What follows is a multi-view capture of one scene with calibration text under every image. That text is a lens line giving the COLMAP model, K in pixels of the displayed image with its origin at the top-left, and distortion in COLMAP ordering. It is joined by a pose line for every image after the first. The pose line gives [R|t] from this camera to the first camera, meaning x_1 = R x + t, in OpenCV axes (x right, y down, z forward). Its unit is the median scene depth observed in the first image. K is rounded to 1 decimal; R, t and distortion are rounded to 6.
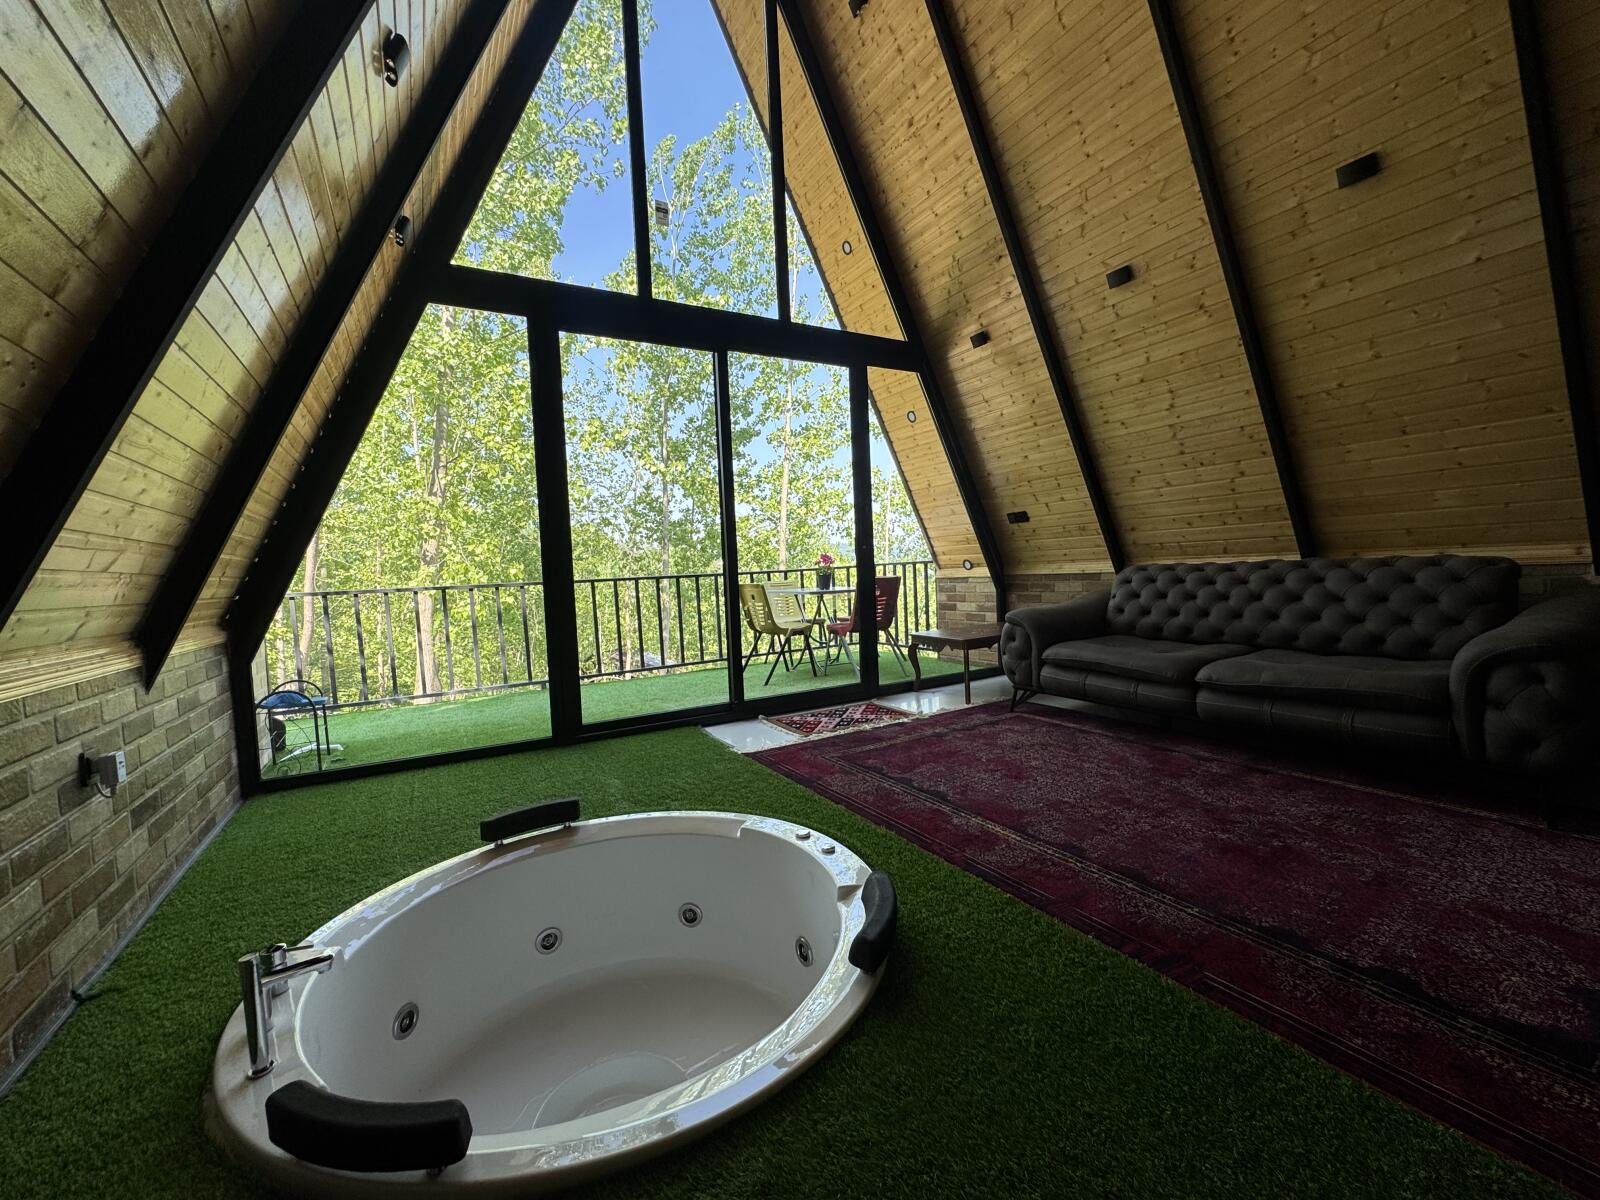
lens RADIAL K [[650.6, 0, 800.0], [0, 650.6, 600.0], [0, 0, 1]] dist [-0.002322, -0.000377]
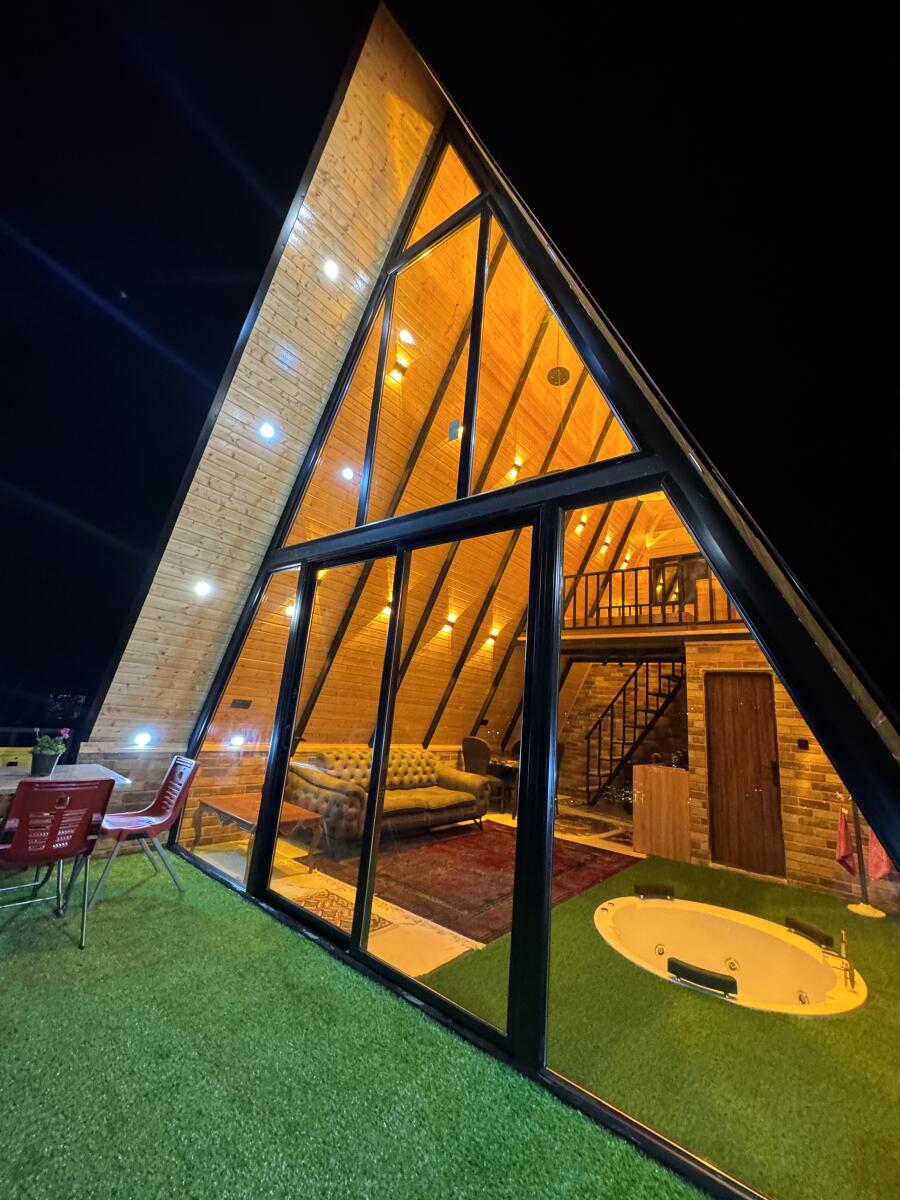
lens RADIAL K [[488.0, 0, 450.0], [0, 488.0, 600.0], [0, 0, 1]] dist [-0.002322, -0.000377]
pose [[-0.353787, 0.224080, 0.908087, -1.041320], [-0.027447, 0.967973, -0.249551, -0.150950], [-0.934923, -0.113212, -0.336306, 1.462135]]
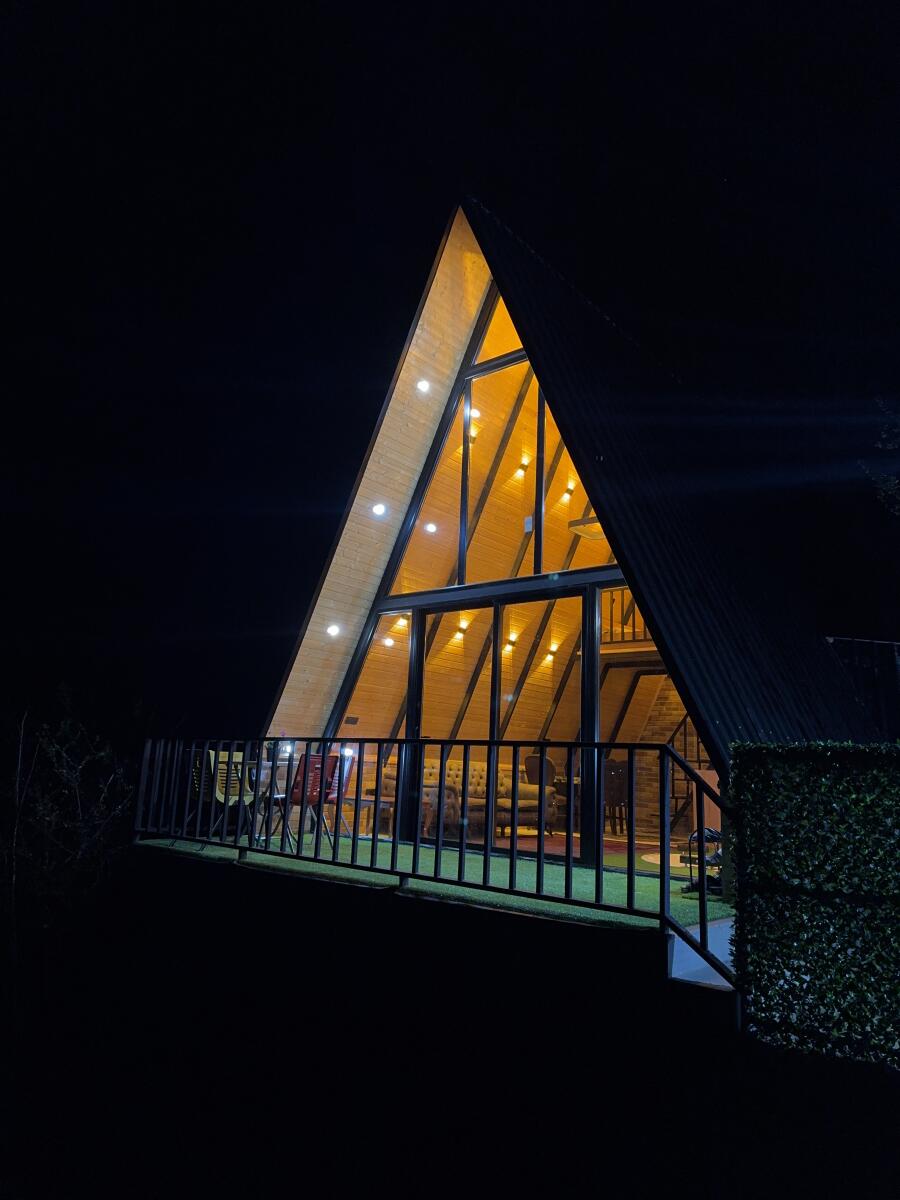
lens RADIAL K [[838.8, 0, 450.0], [0, 838.8, 600.0], [0, 0, 1]] dist [0.134555, 0.000107]
pose [[-0.332999, 0.217531, 0.917492, -2.395710], [0.014032, 0.974061, -0.225850, 0.064481], [-0.942823, -0.062334, -0.327414, 2.183298]]
